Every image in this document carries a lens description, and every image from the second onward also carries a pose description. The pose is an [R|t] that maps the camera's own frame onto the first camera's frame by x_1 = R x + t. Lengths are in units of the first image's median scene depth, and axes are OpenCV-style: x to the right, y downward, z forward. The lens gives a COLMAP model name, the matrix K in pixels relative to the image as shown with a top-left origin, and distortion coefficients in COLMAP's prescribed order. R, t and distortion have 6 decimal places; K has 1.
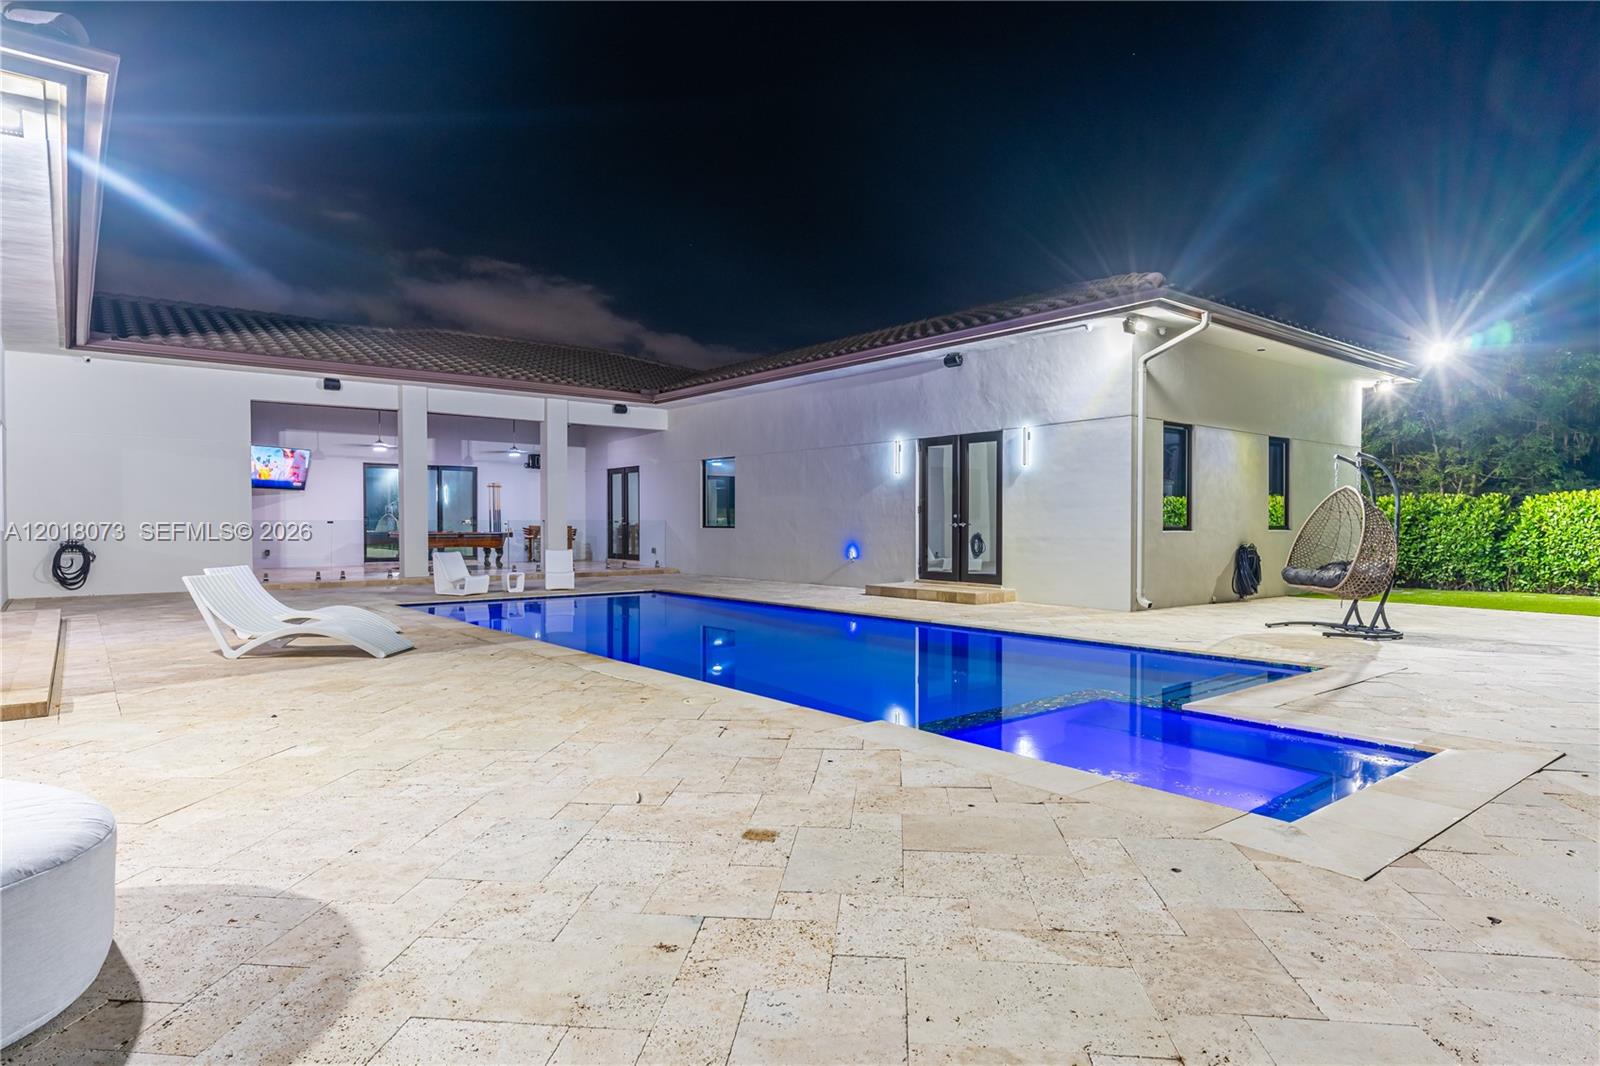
lens RADIAL K [[910.1, 0, 796.2], [0, 910.1, 528.7], [0, 0, 1]] dist [-0.000162, 0.000051]
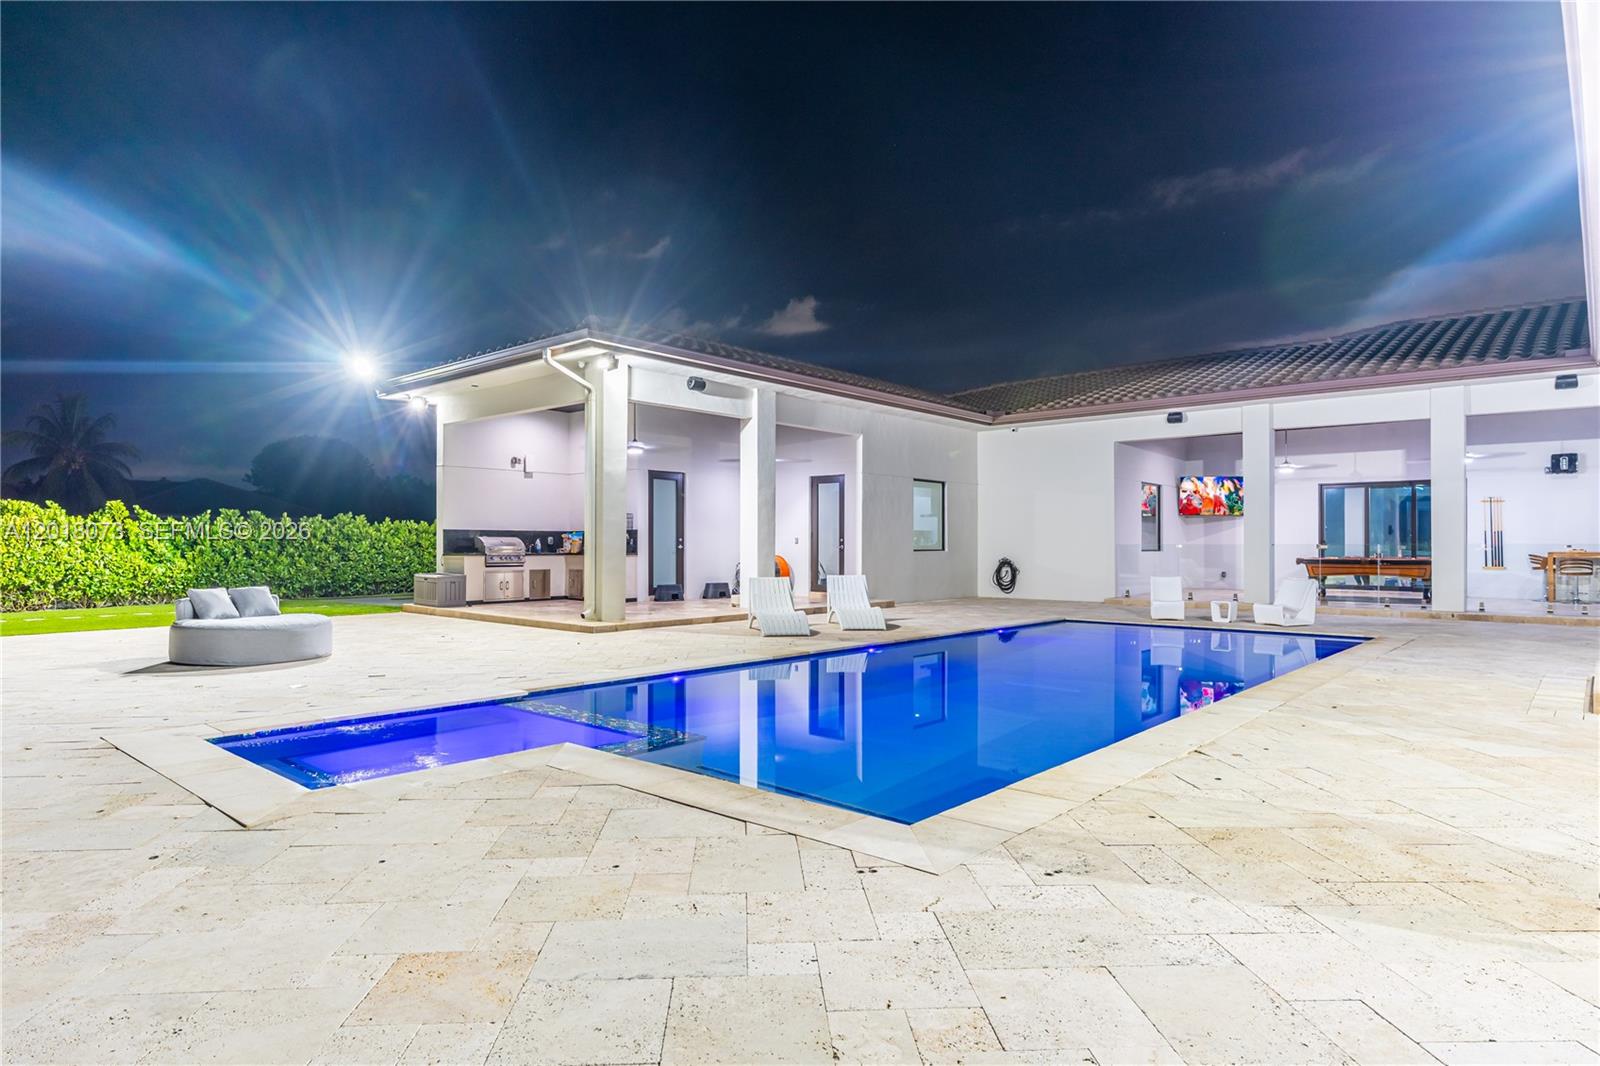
lens RADIAL K [[910.1, 0, 798.4], [0, 910.1, 535.9], [0, 0, 1]] dist [-0.000162, 0.000051]
pose [[0.169010, -0.009451, -0.985569, 0.474837], [-0.008262, 0.999905, -0.011005, -0.003825], [0.985580, 0.010003, 0.168916, 0.384615]]
